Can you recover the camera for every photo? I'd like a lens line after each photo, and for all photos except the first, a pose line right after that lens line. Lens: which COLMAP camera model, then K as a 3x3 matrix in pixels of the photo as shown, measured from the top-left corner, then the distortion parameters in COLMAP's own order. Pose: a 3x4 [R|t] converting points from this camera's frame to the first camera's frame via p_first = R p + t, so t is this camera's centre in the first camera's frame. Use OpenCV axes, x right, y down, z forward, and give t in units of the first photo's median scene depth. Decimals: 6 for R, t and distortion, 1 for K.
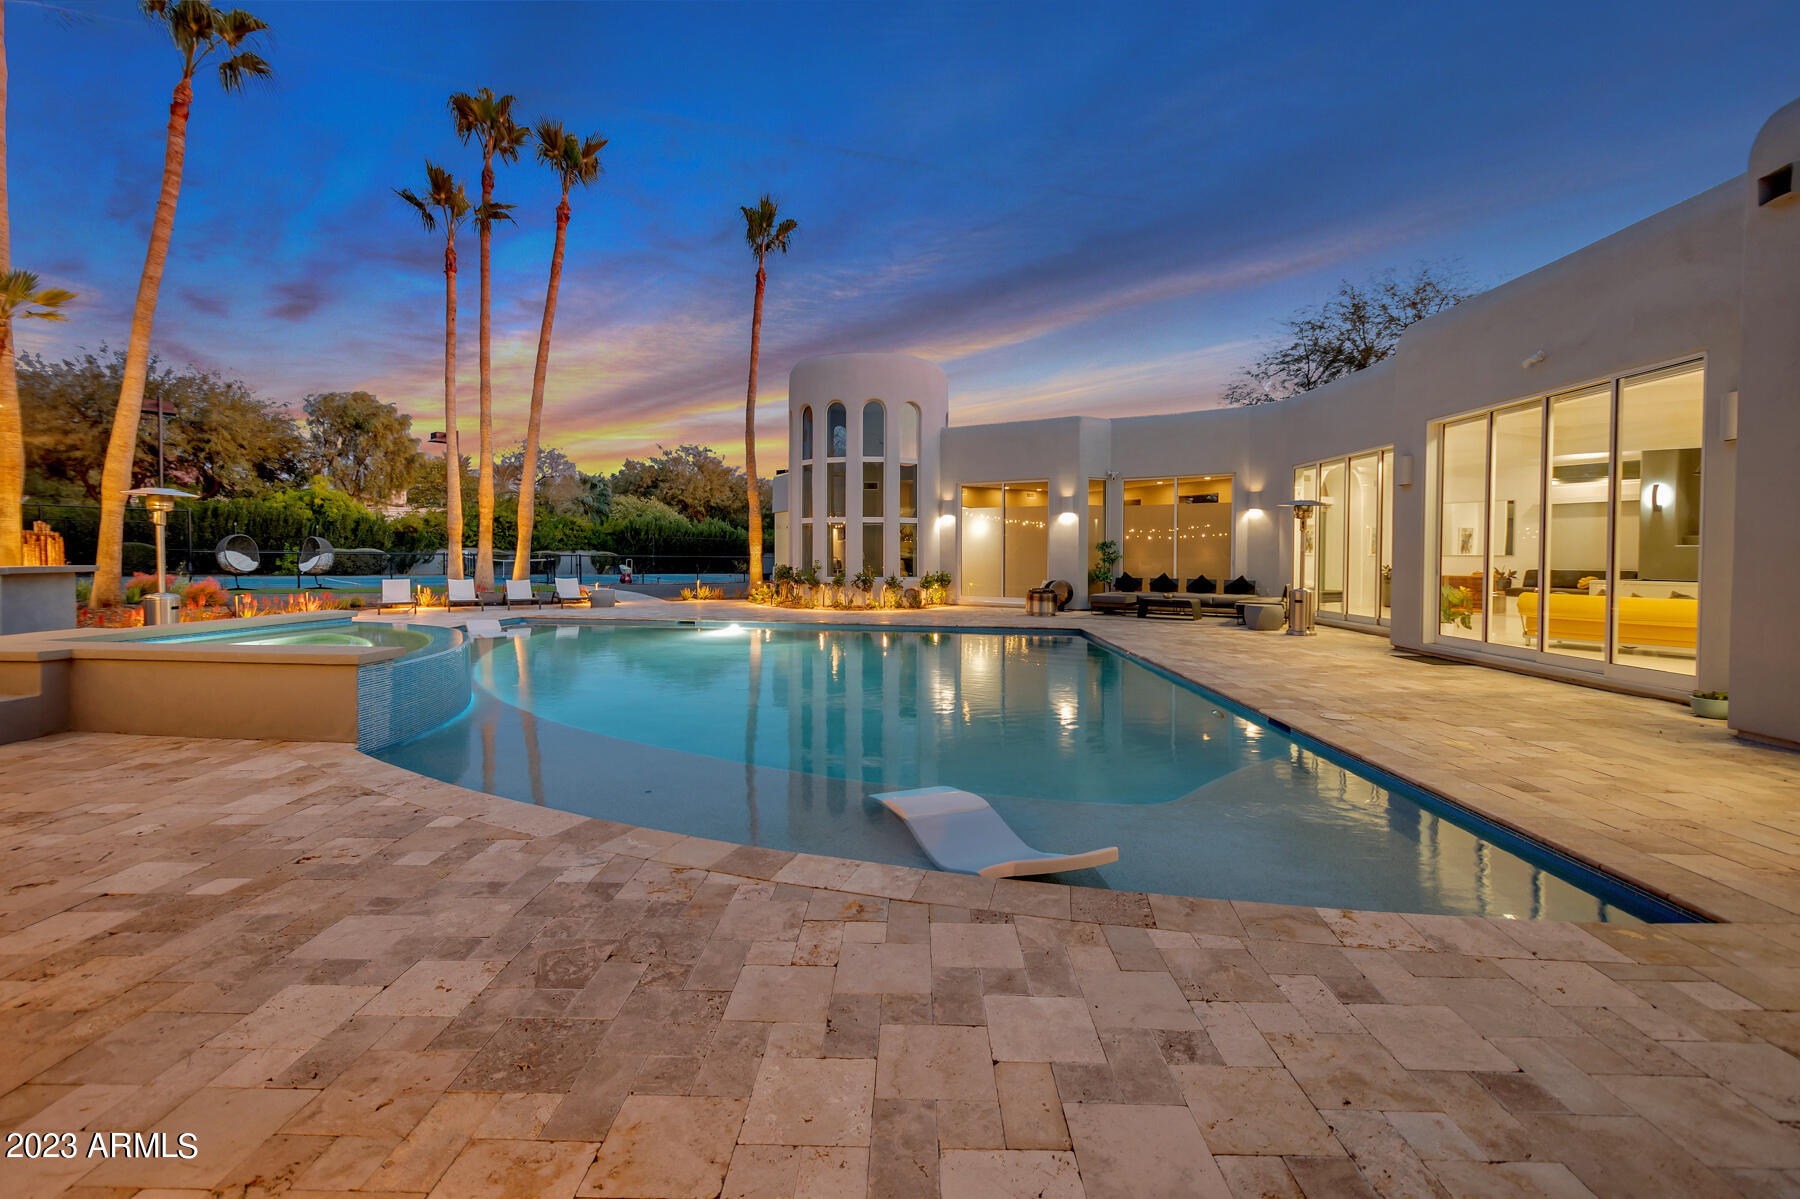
lens RADIAL K [[792.2, 0, 871.9], [0, 792.2, 579.0], [0, 0, 1]] dist [0.008411, -0.000554]
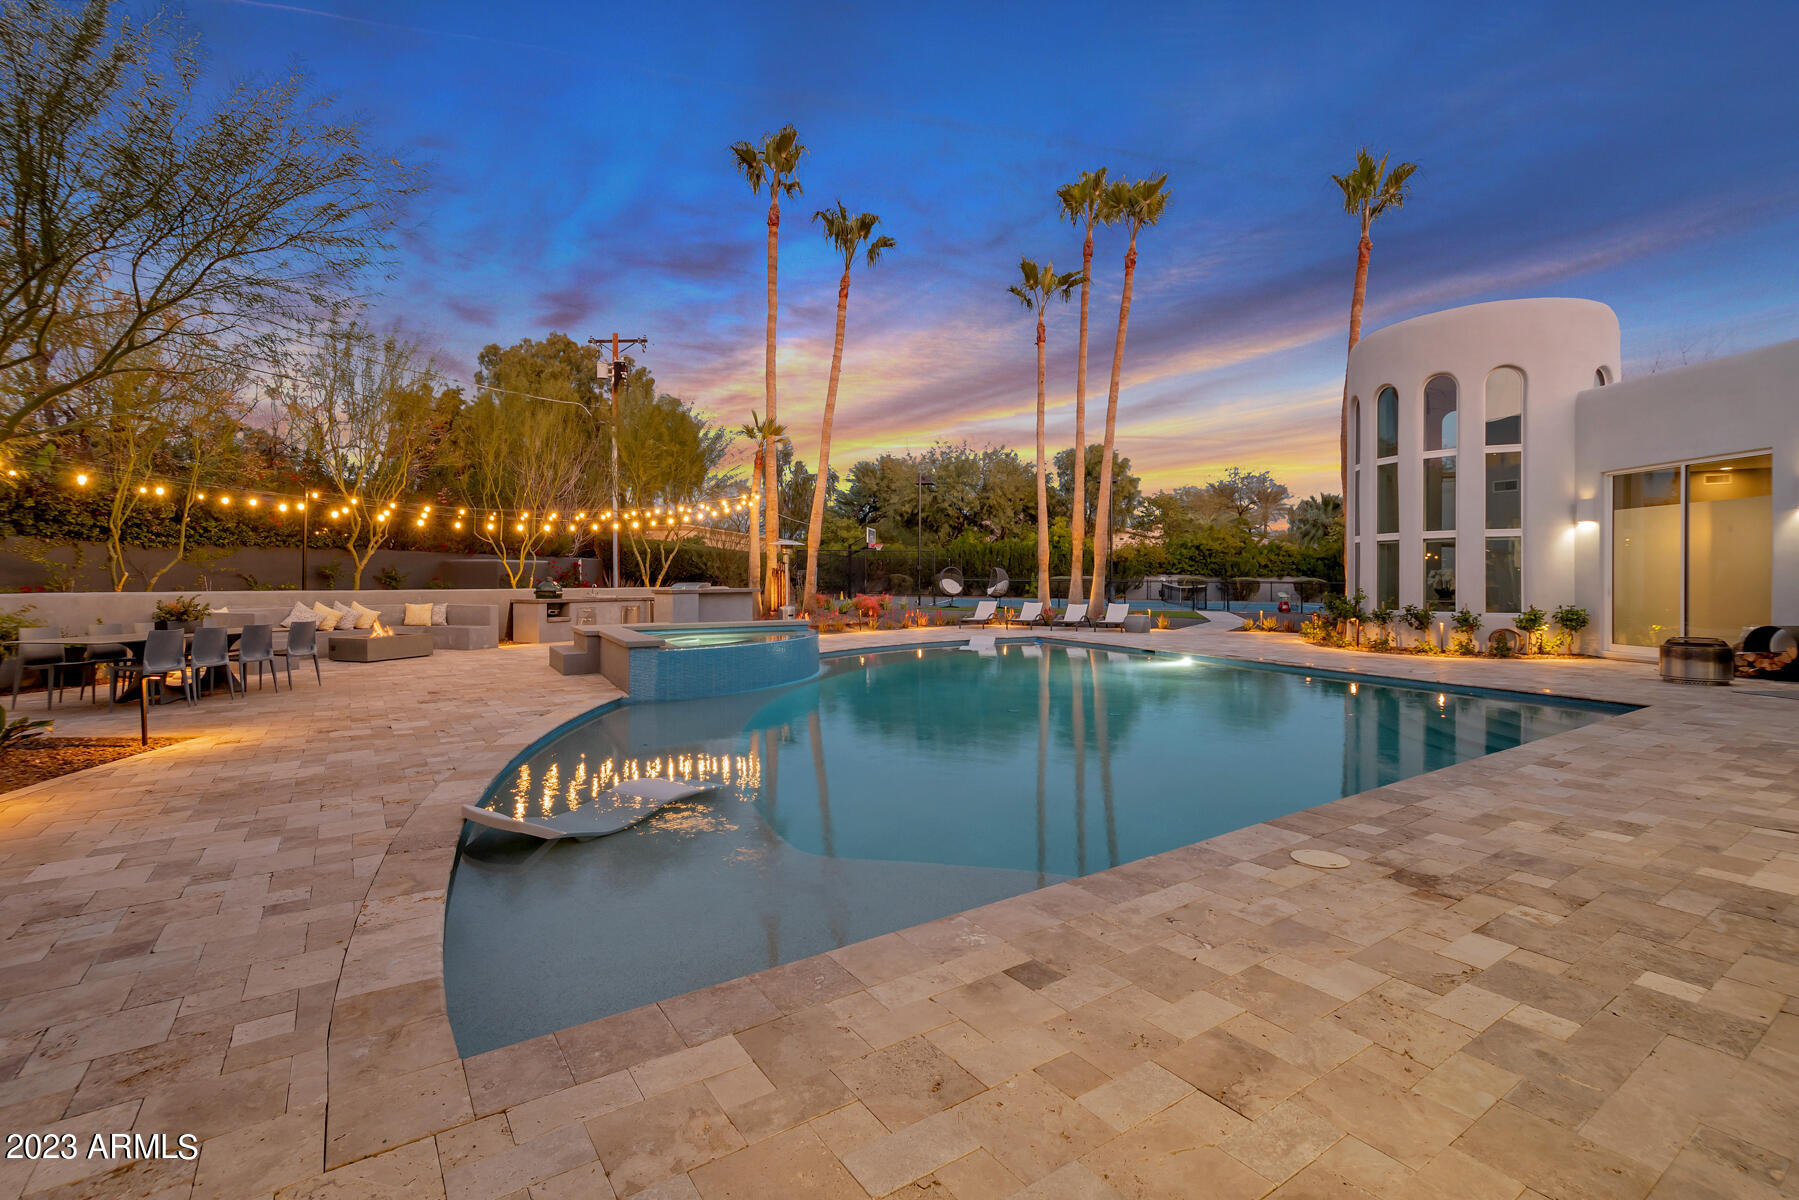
lens RADIAL K [[791.8, 0, 882.8], [0, 791.8, 585.6], [0, 0, 1]] dist [0.008411, -0.000554]
pose [[0.580622, 0.003536, -0.814165, 0.306646], [-0.023764, 0.999638, -0.012605, -0.004545], [0.813826, 0.026666, 0.580496, 0.138048]]
